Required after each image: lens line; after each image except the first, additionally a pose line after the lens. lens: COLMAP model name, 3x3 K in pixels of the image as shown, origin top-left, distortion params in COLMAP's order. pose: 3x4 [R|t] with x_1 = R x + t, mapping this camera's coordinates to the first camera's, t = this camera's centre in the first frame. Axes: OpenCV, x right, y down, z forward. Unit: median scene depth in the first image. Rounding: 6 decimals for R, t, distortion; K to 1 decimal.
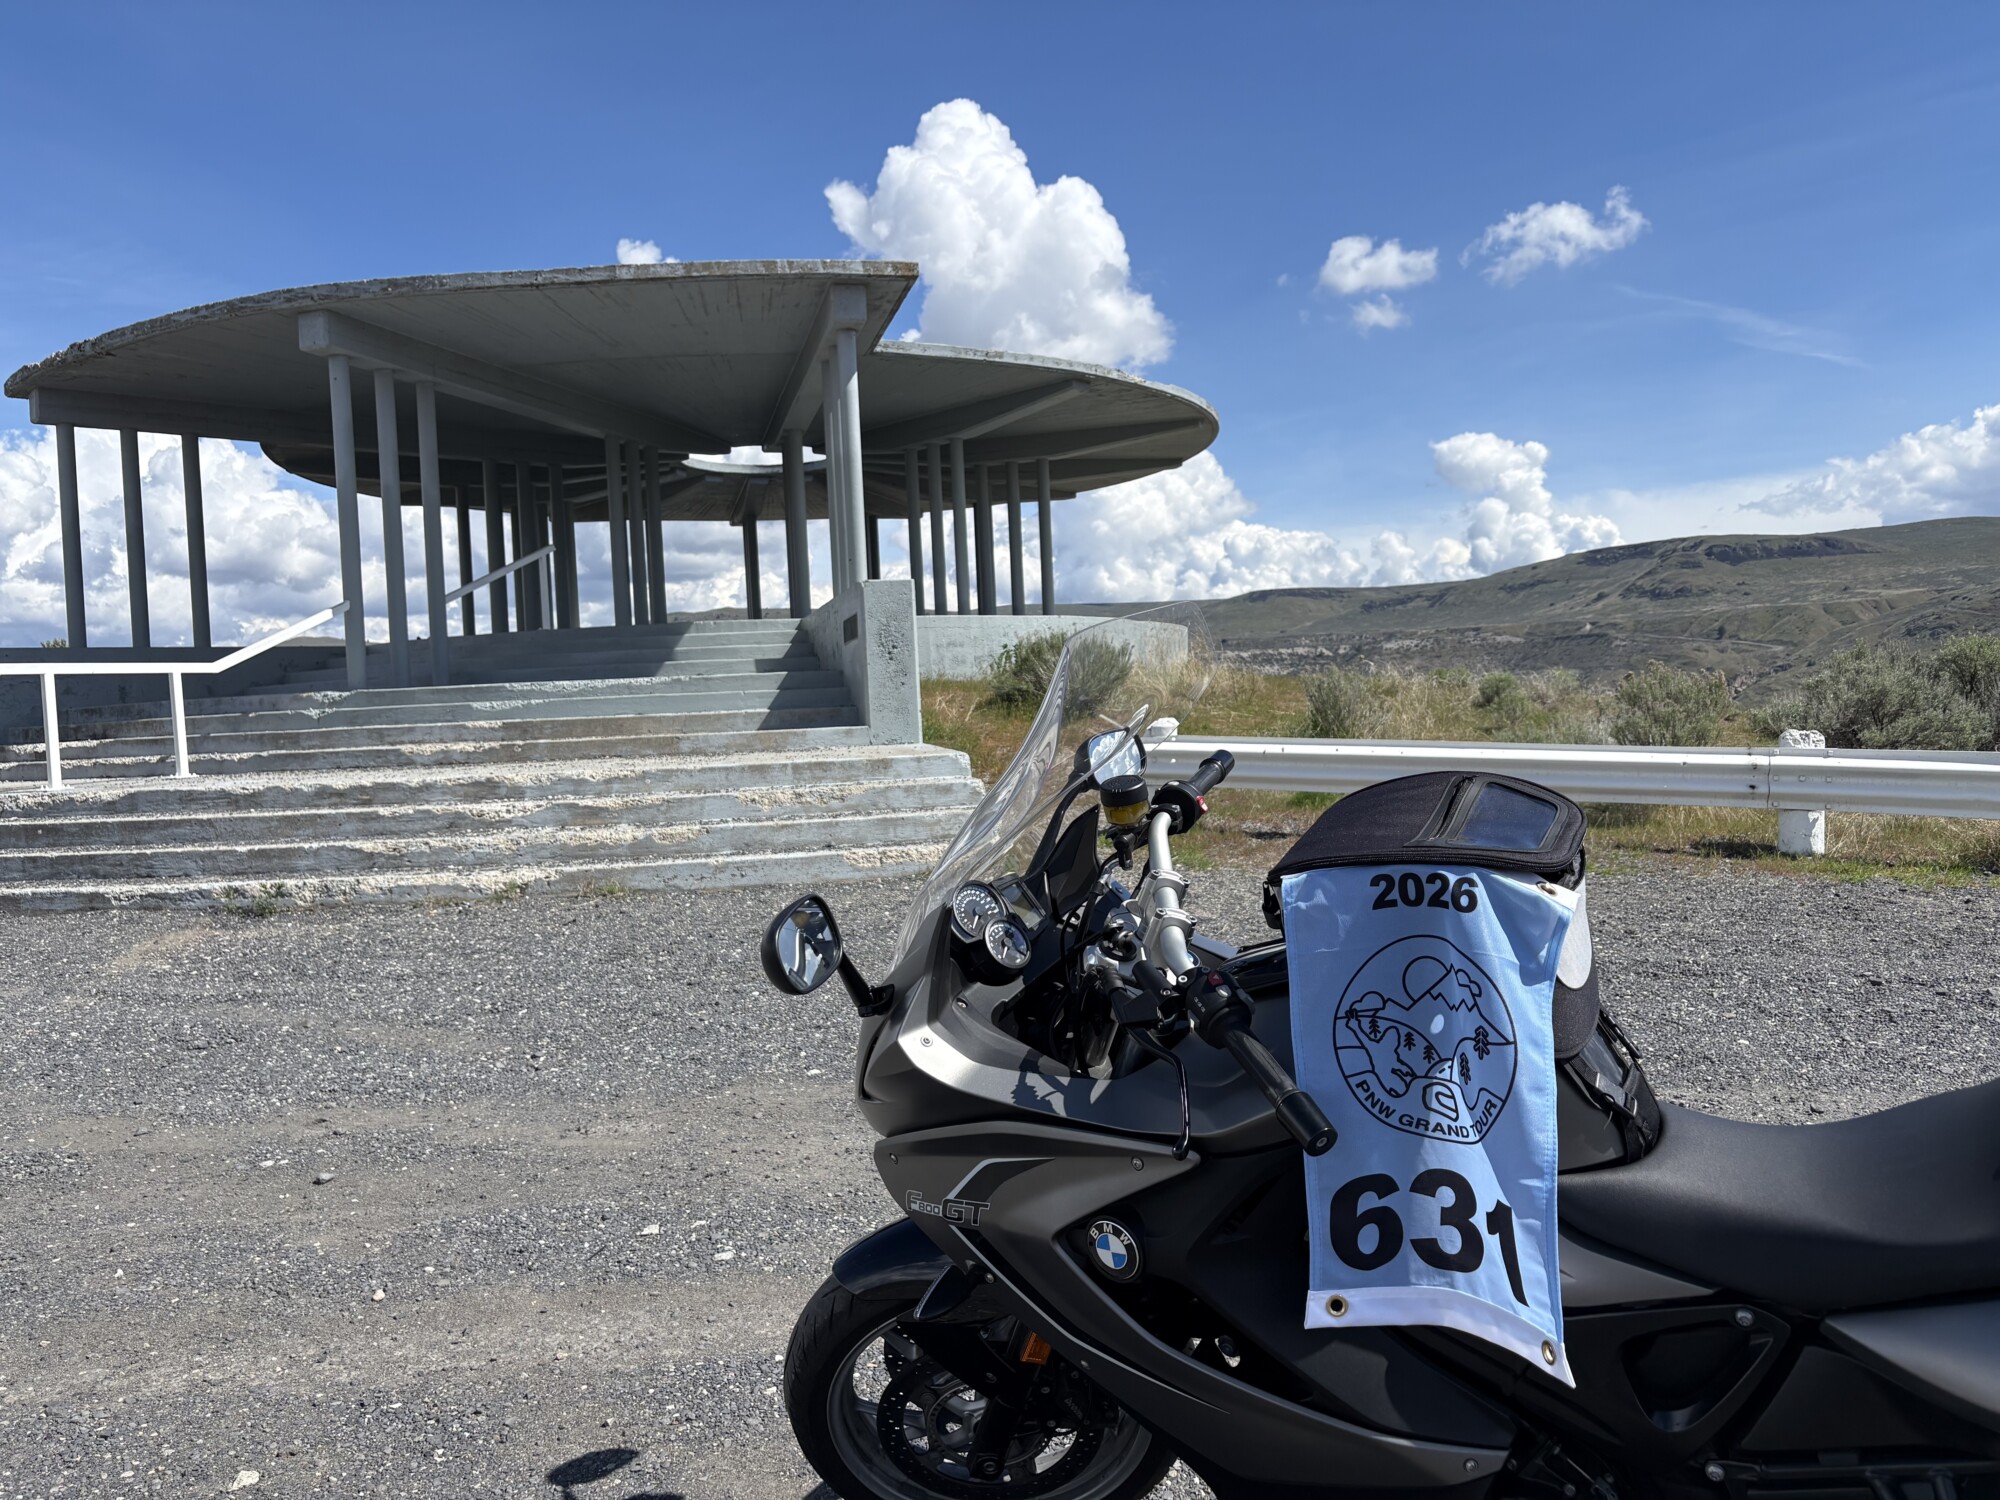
lens RADIAL K [[1524.0, 0, 1011.7], [0, 1524.0, 740.2], [0, 0, 1]] dist [0.025270, -0.024003]
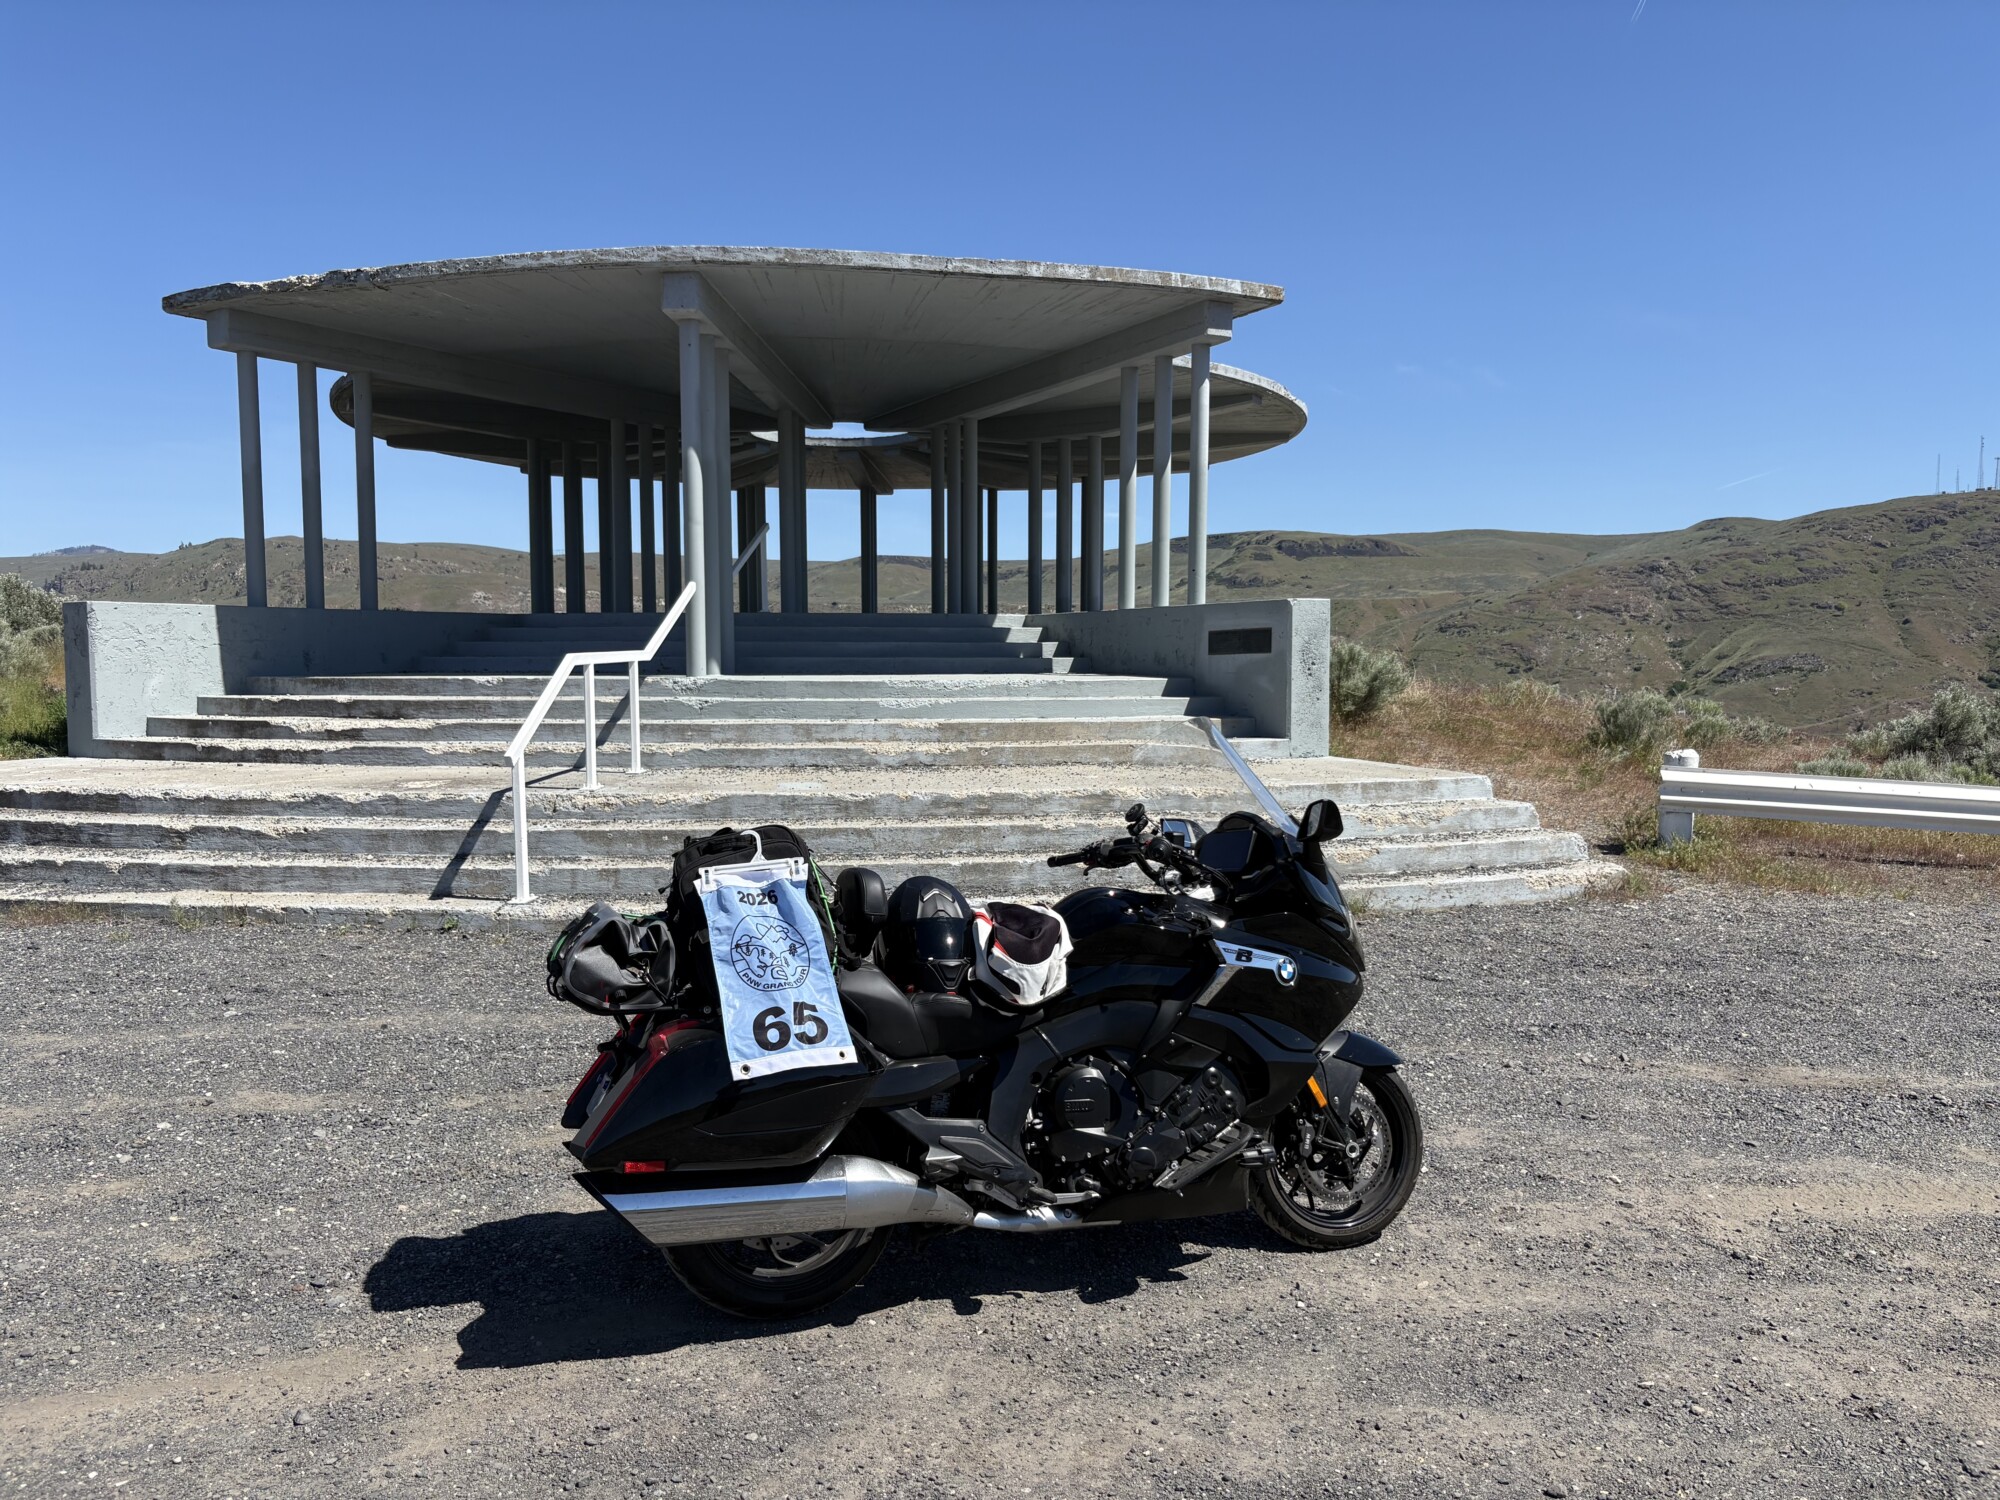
lens RADIAL K [[1524.0, 0, 994.7], [0, 1524.0, 768.8], [0, 0, 1]] dist [0.025270, -0.024003]
pose [[0.968259, 0.026403, 0.248549, -0.497414], [-0.037098, 0.998572, 0.038445, -0.019672], [-0.247179, -0.046445, 0.967856, 0.032391]]
